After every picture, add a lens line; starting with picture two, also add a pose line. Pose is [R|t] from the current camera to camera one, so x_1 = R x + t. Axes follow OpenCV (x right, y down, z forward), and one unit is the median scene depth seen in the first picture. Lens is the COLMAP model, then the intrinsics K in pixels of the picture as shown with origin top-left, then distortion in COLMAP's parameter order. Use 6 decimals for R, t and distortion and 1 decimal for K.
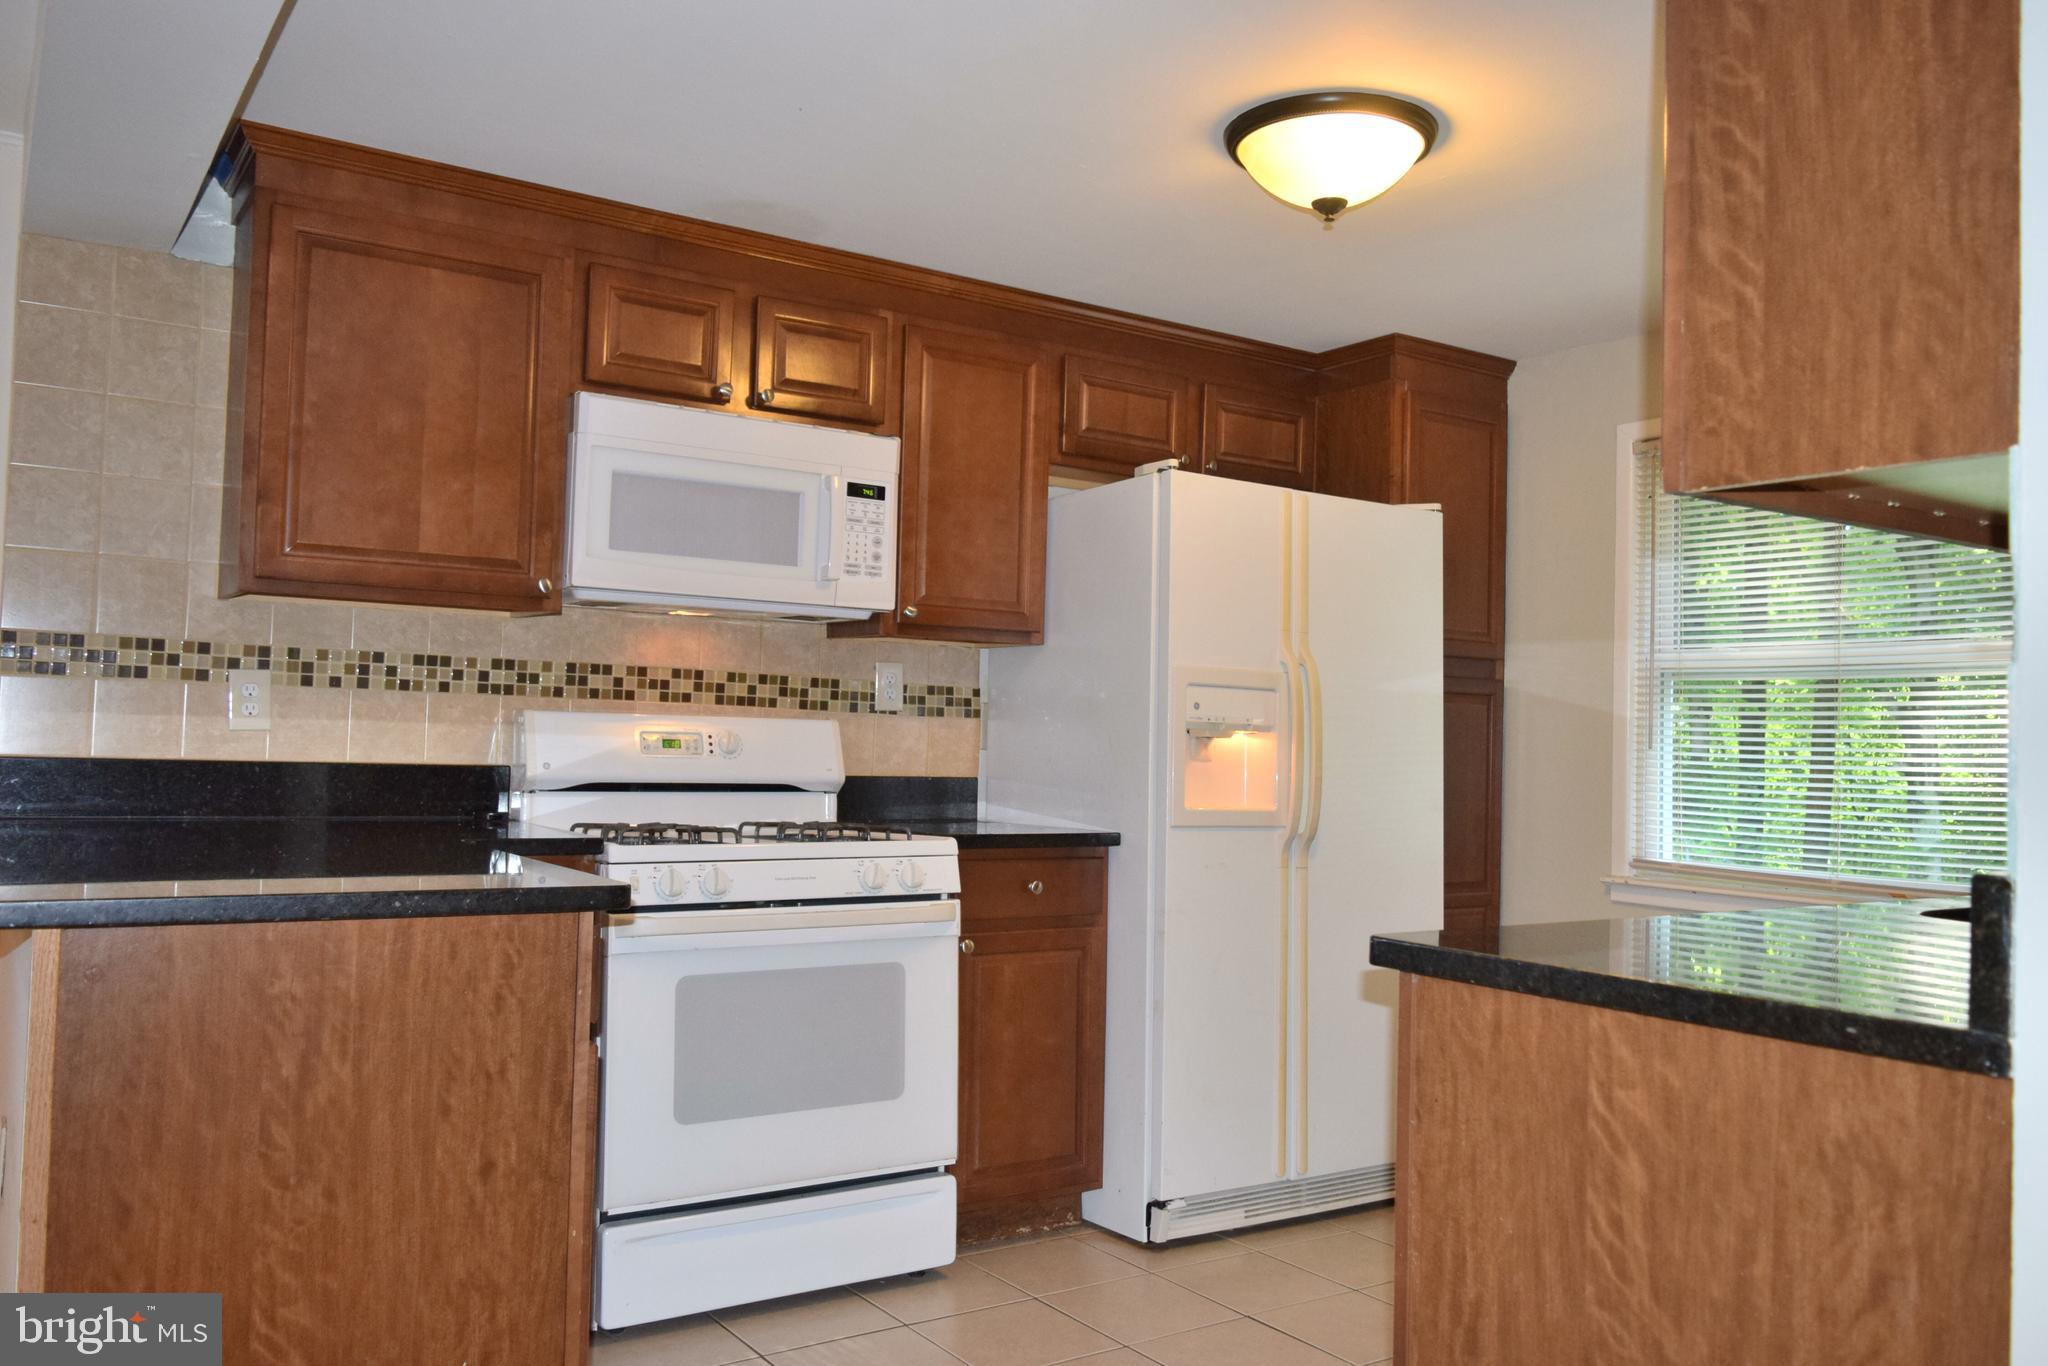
lens RADIAL K [[1579.4, 0, 1029.5], [0, 1579.4, 680.4], [0, 0, 1]] dist [-0.026239, 0.015824]
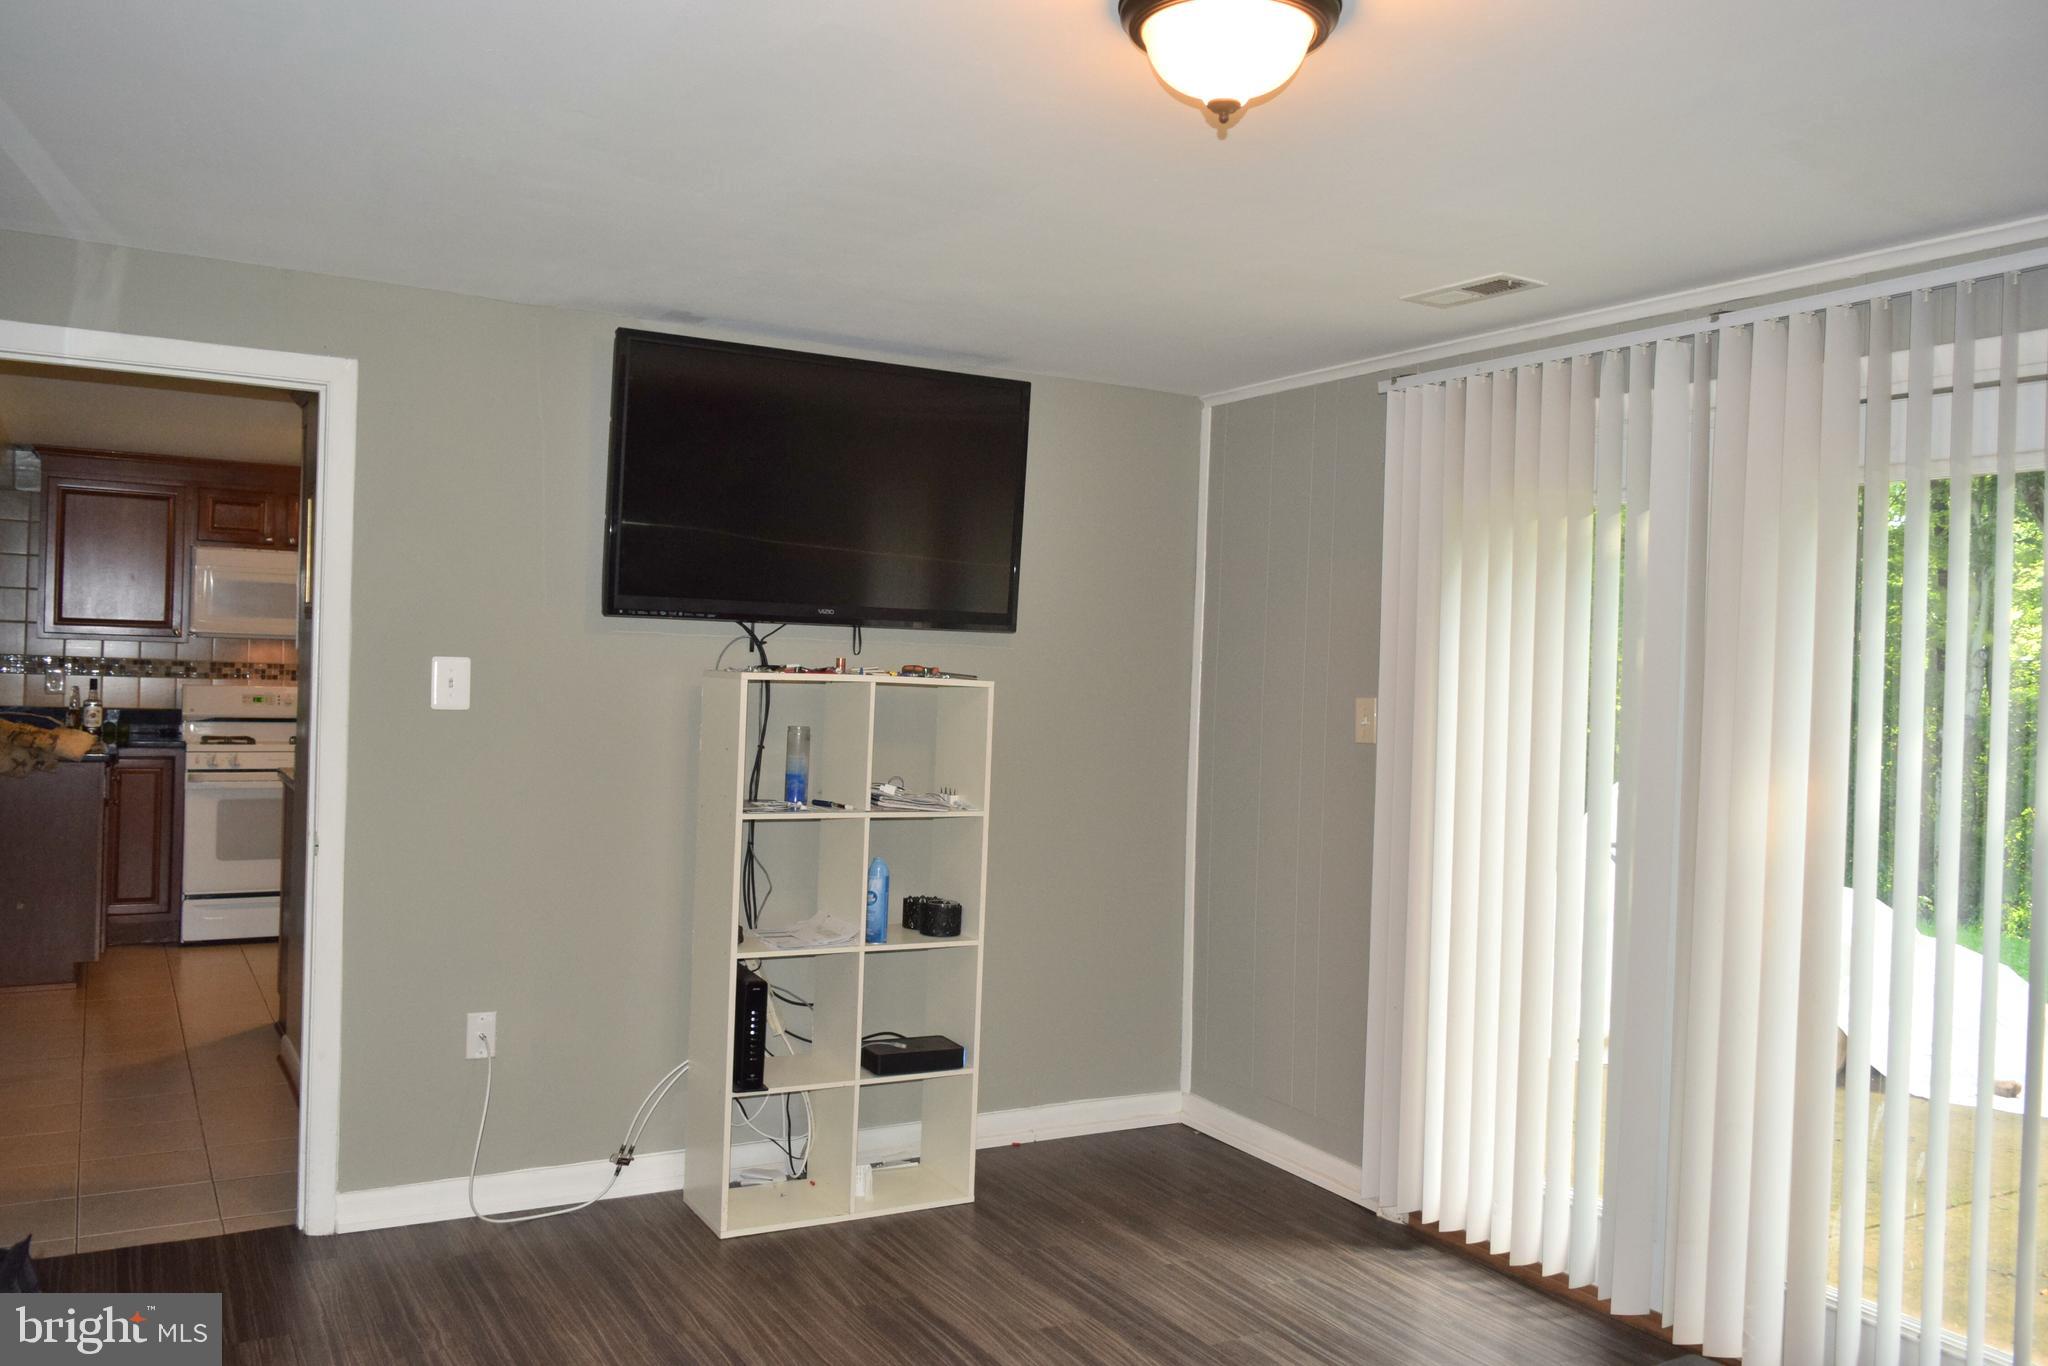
lens RADIAL K [[1579.4, 0, 1031.0], [0, 1579.4, 681.6], [0, 0, 1]] dist [-0.026239, 0.015824]
pose [[0.996852, 0.003209, -0.079216, 1.149813], [0.000203, 0.999074, 0.043033, -0.088356], [0.079281, -0.042913, 0.995928, -1.220345]]
